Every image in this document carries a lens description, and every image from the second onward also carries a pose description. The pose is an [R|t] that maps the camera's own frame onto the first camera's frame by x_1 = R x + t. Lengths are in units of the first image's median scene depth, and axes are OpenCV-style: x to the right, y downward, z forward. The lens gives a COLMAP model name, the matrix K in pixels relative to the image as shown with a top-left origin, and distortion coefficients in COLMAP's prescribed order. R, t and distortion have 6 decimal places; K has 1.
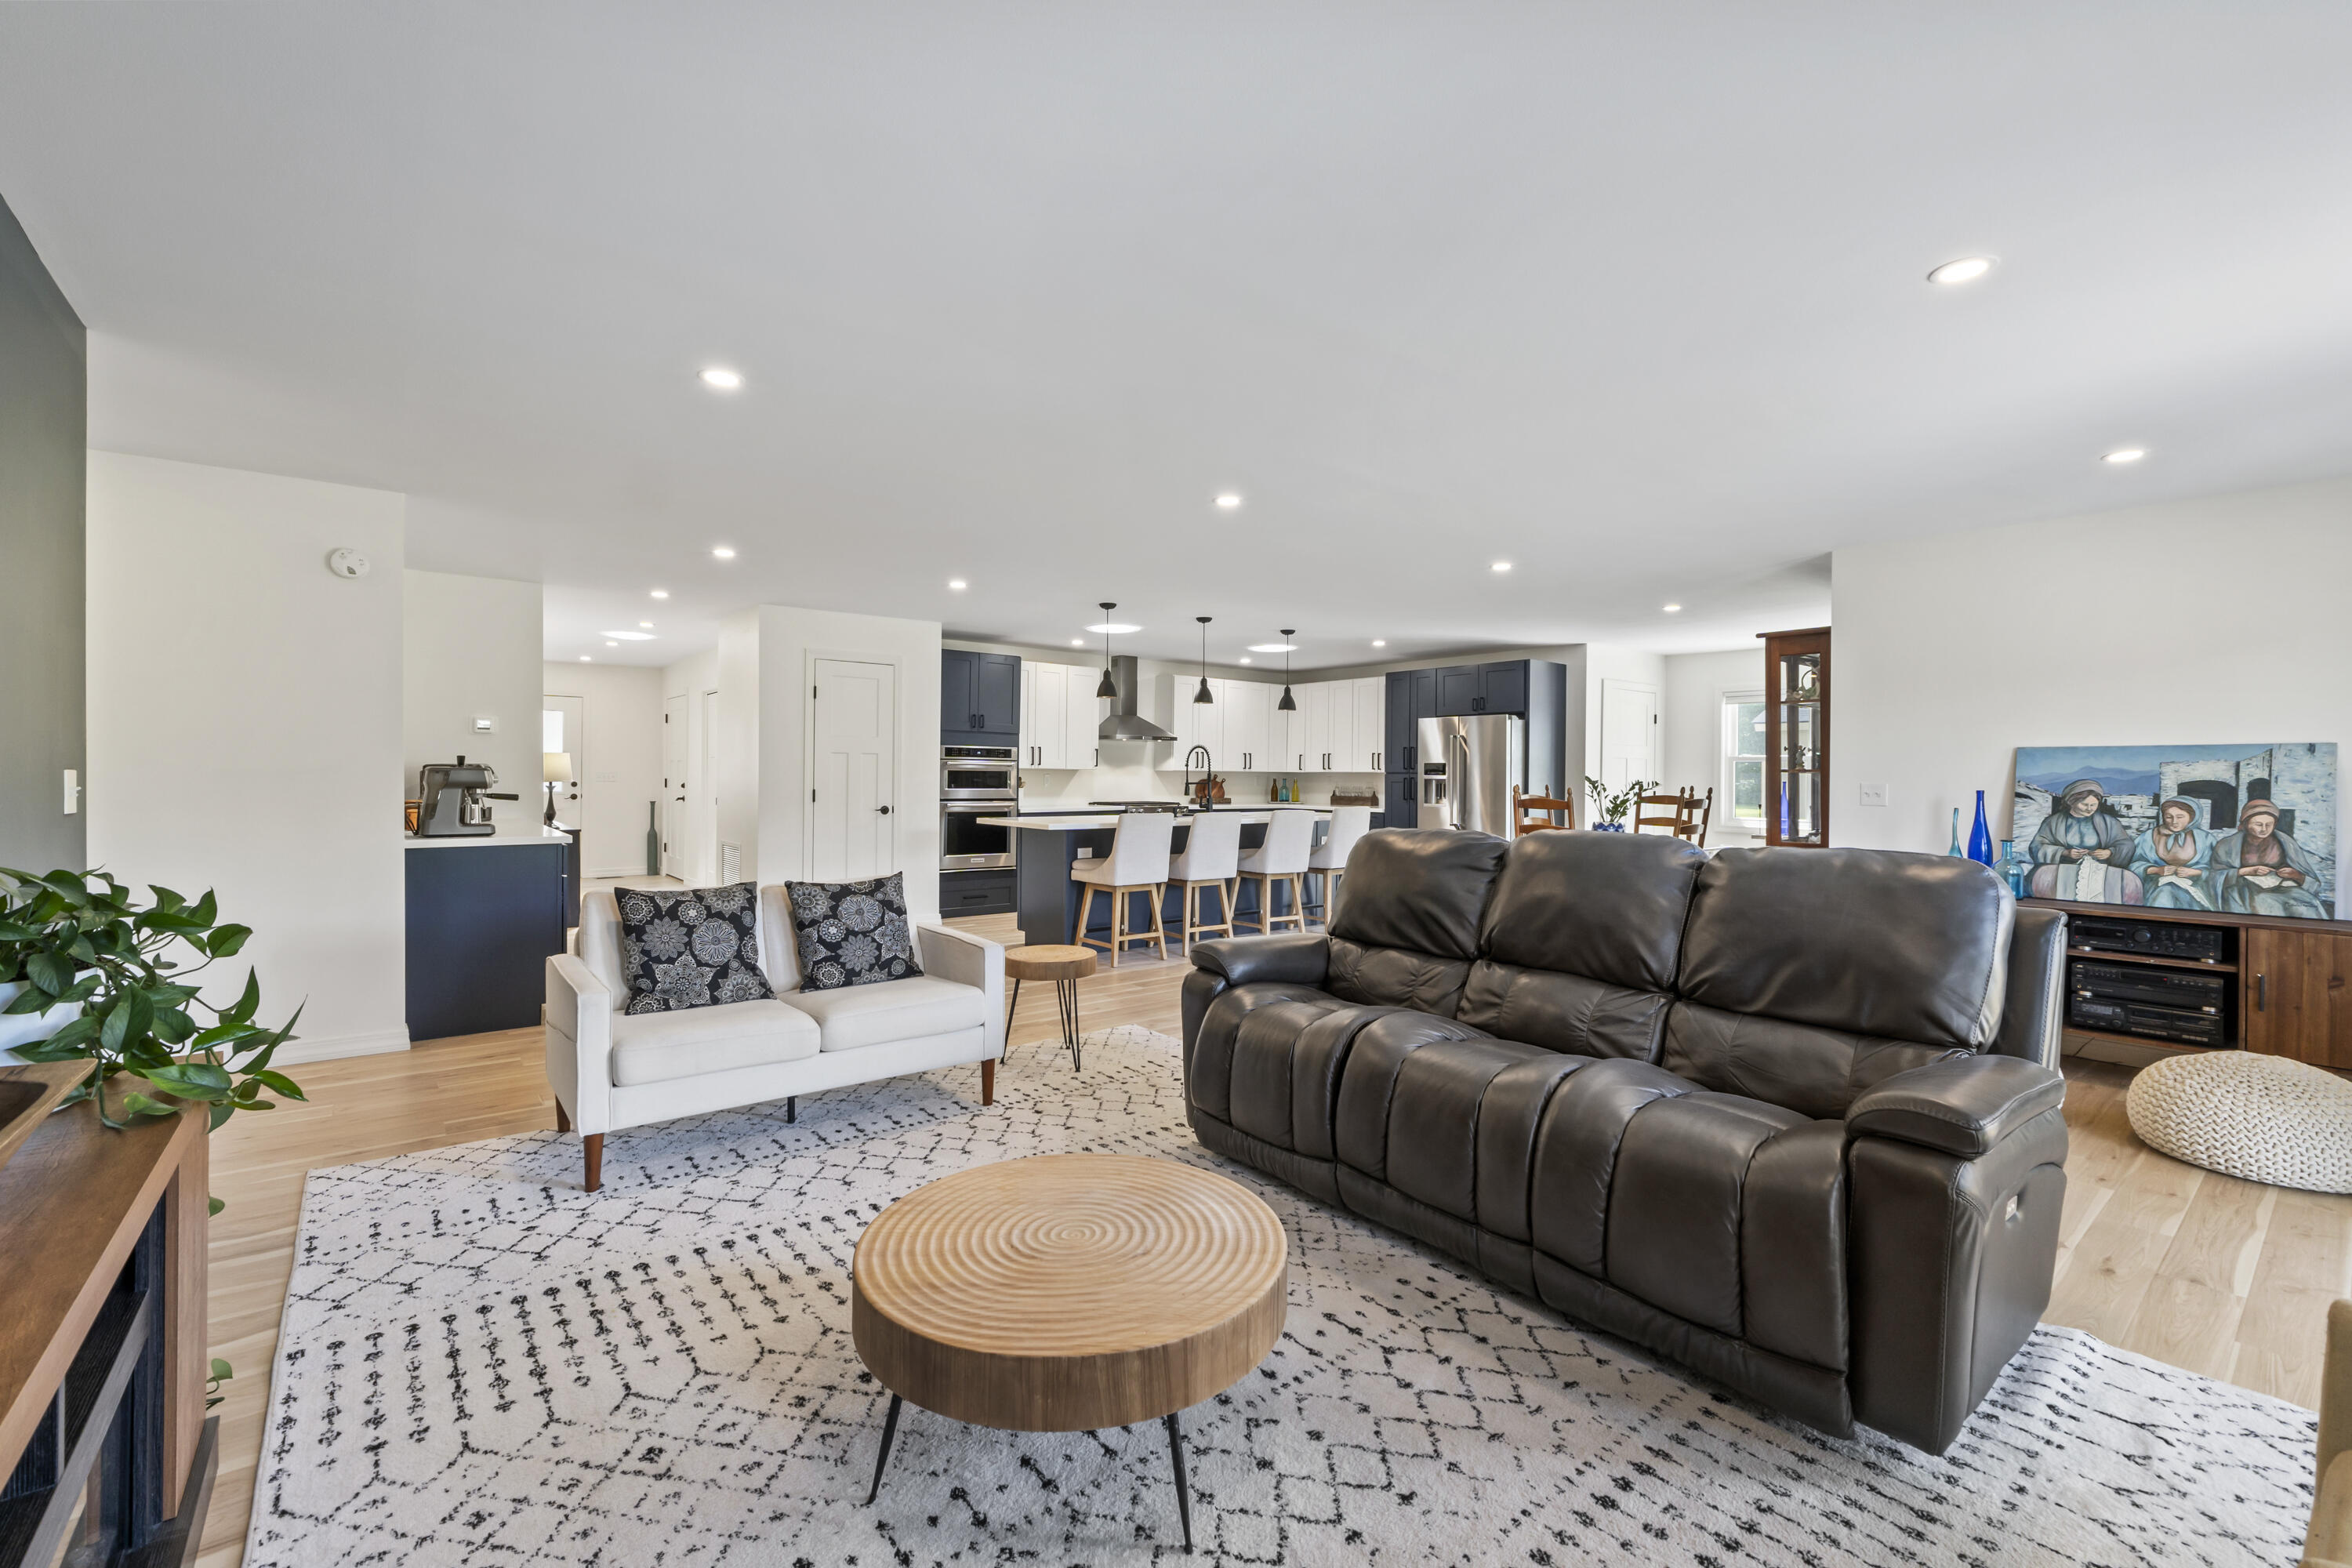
lens RADIAL K [[996.4, 0, 1168.8], [0, 996.4, 773.1], [0, 0, 1]] dist [-0.008613, -0.000333]
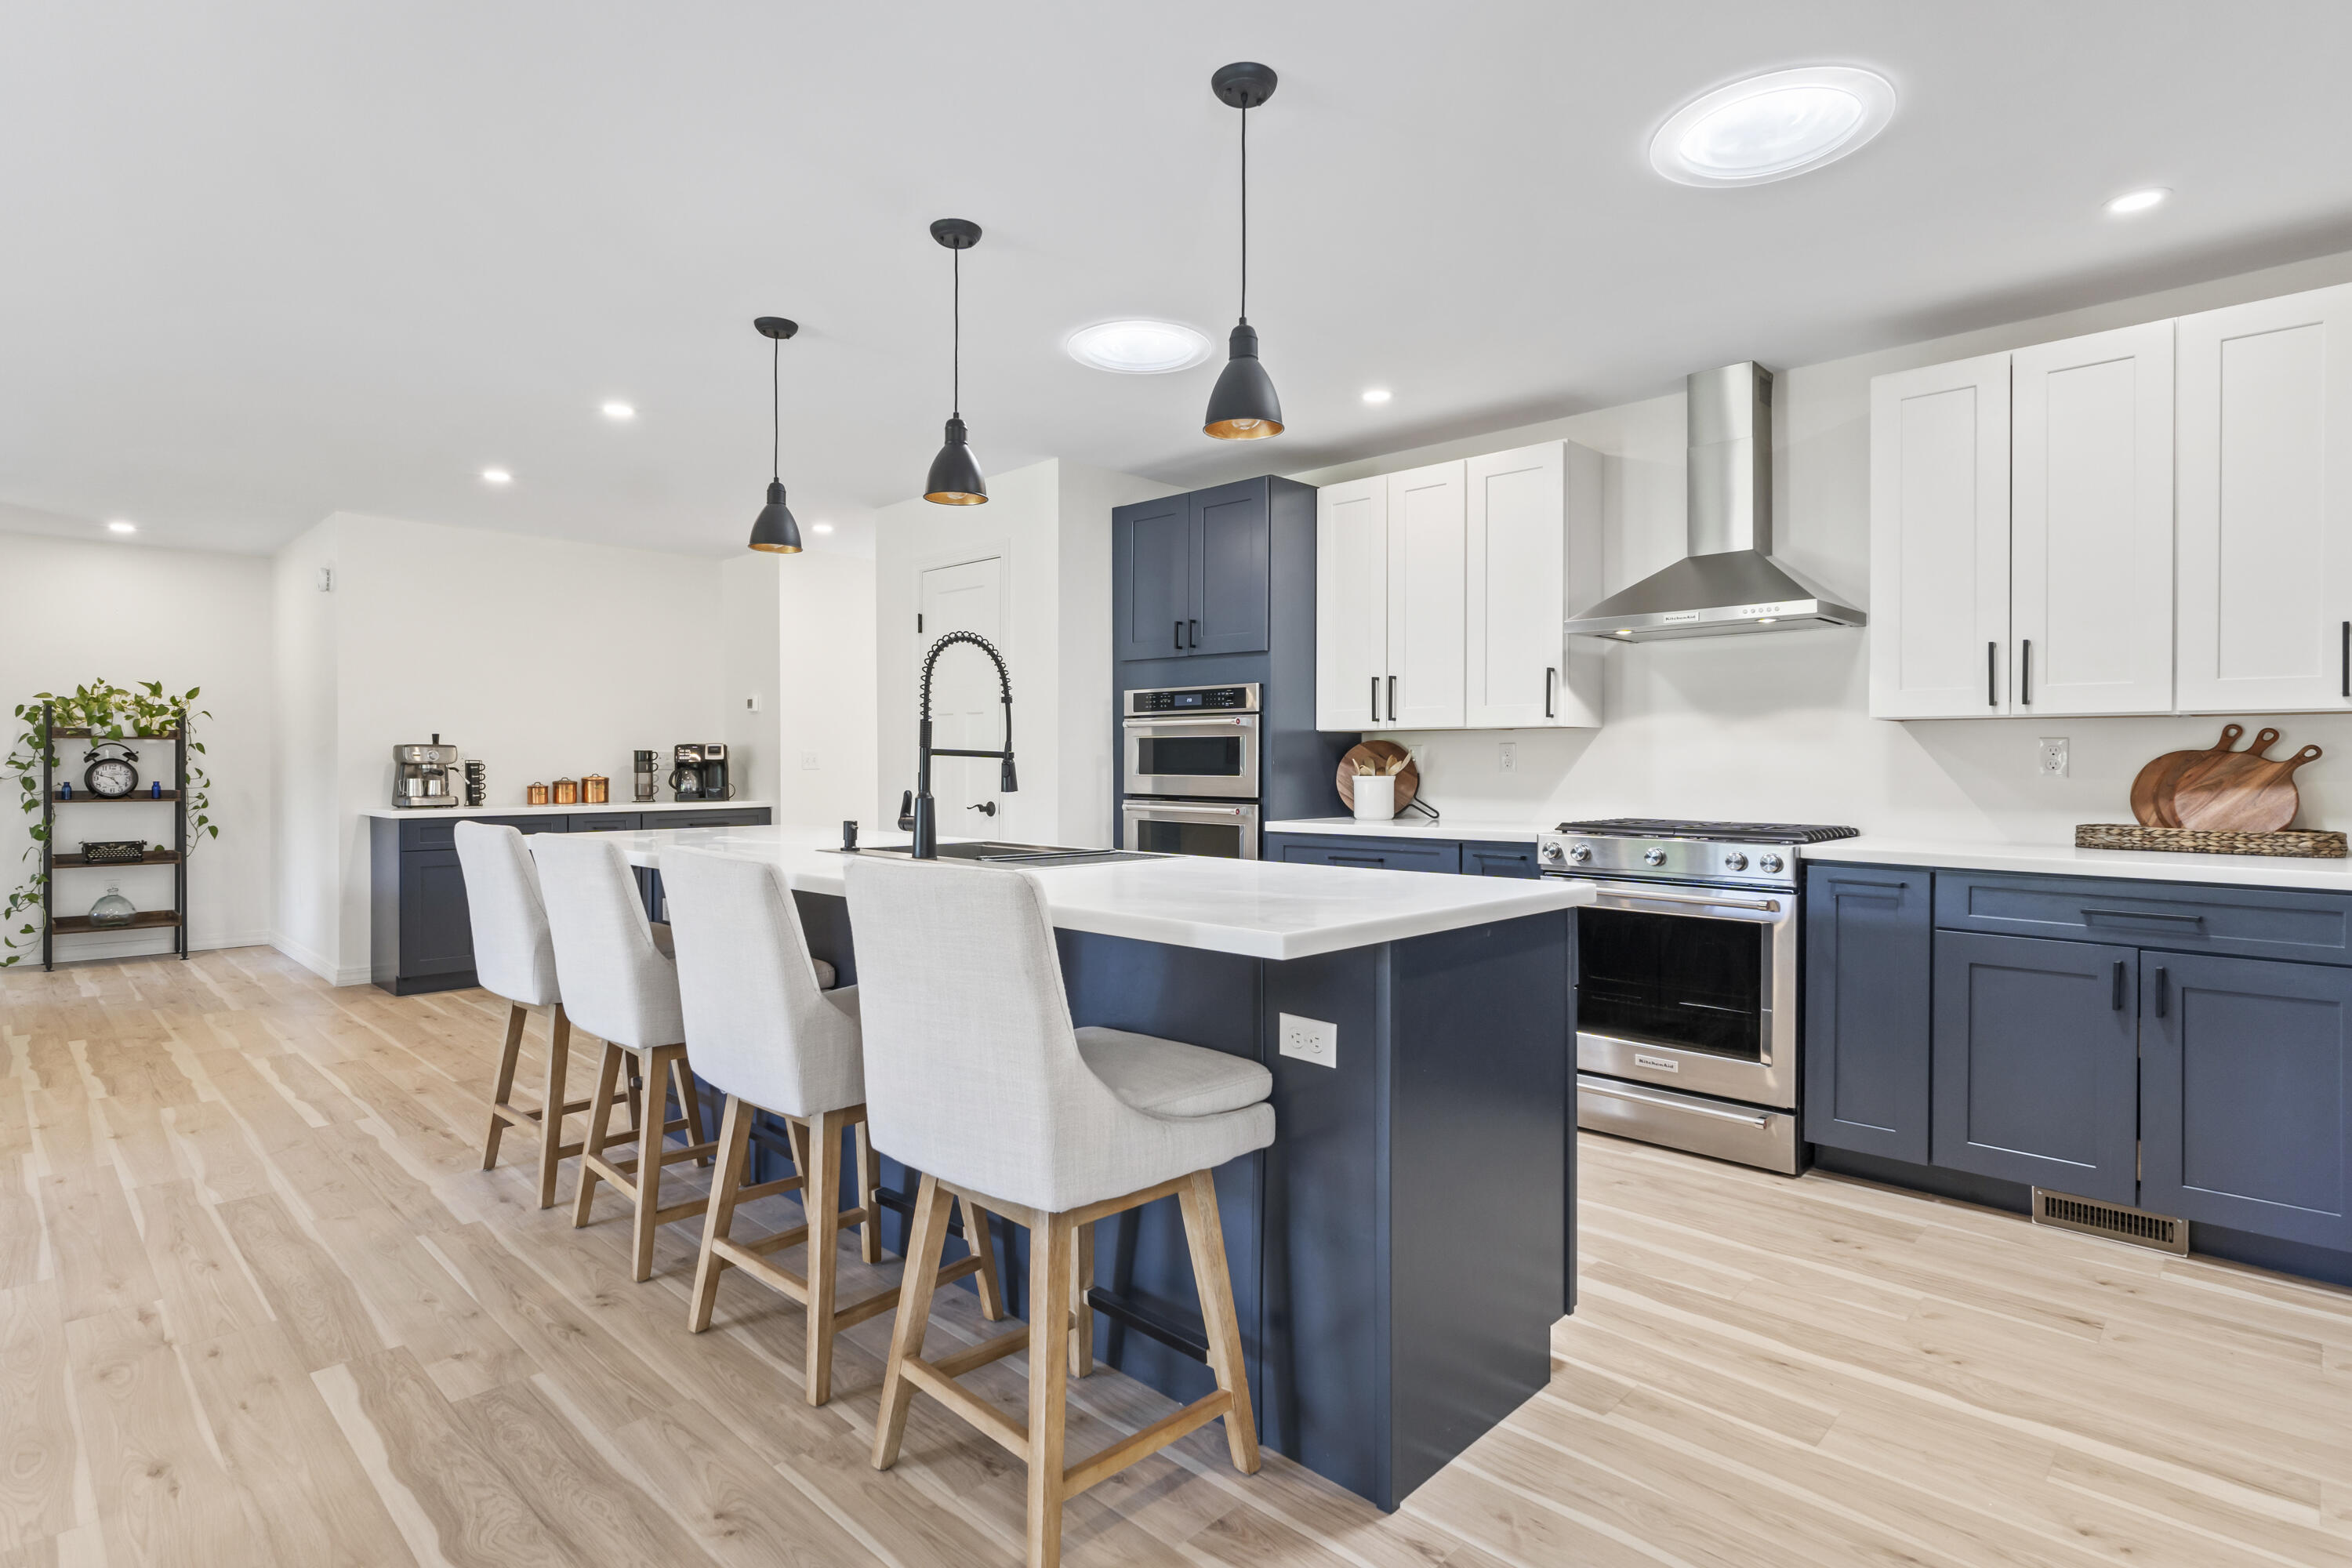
lens RADIAL K [[1148.7, 0, 1161.3], [0, 1148.7, 774.1], [0, 0, 1]] dist [-0.005173, -0.000767]
pose [[0.134550, -0.001162, -0.990906, 0.718648], [0.001214, 0.999999, -0.001008, 0.030639], [0.990906, -0.001068, 0.134552, 1.799351]]
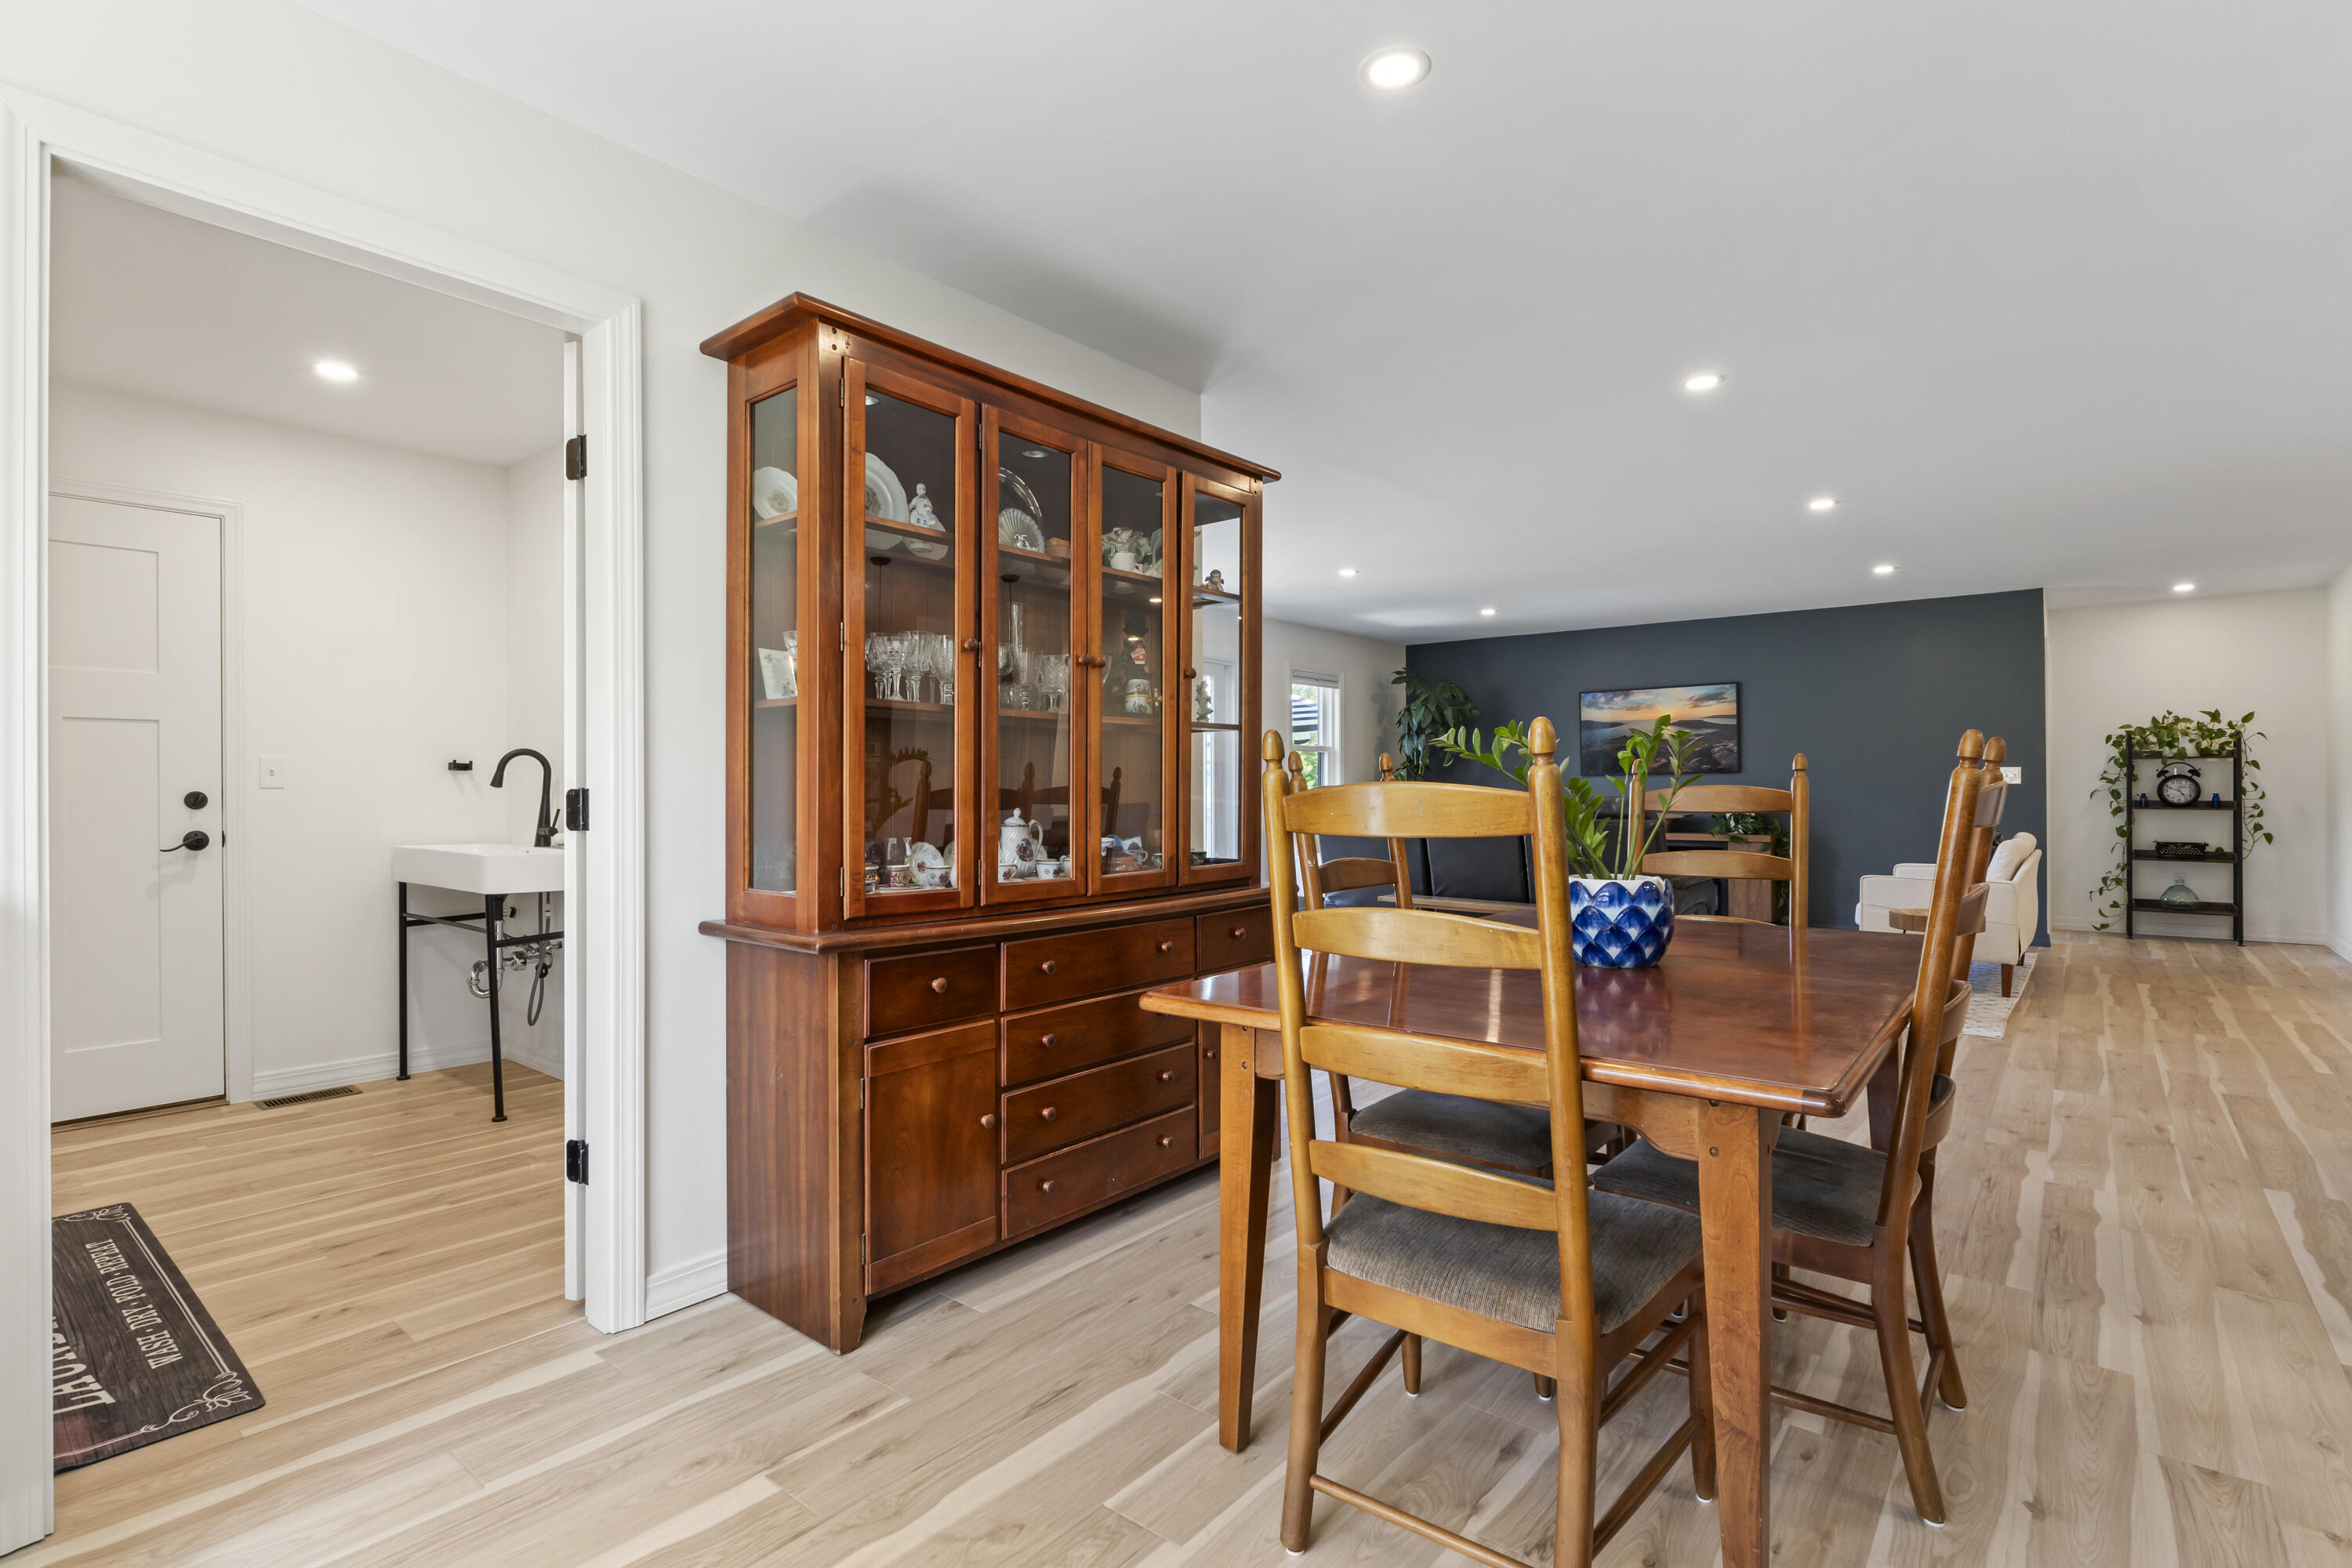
lens RADIAL K [[1105.9, 0, 1185.8], [0, 1105.9, 778.9], [0, 0, 1]] dist [-0.001109, 0.000735]
pose [[-0.977331, -0.007927, -0.211569, 0.994174], [-0.005688, 0.999921, -0.011192, 0.042928], [0.211641, -0.009735, -0.977299, 2.042630]]
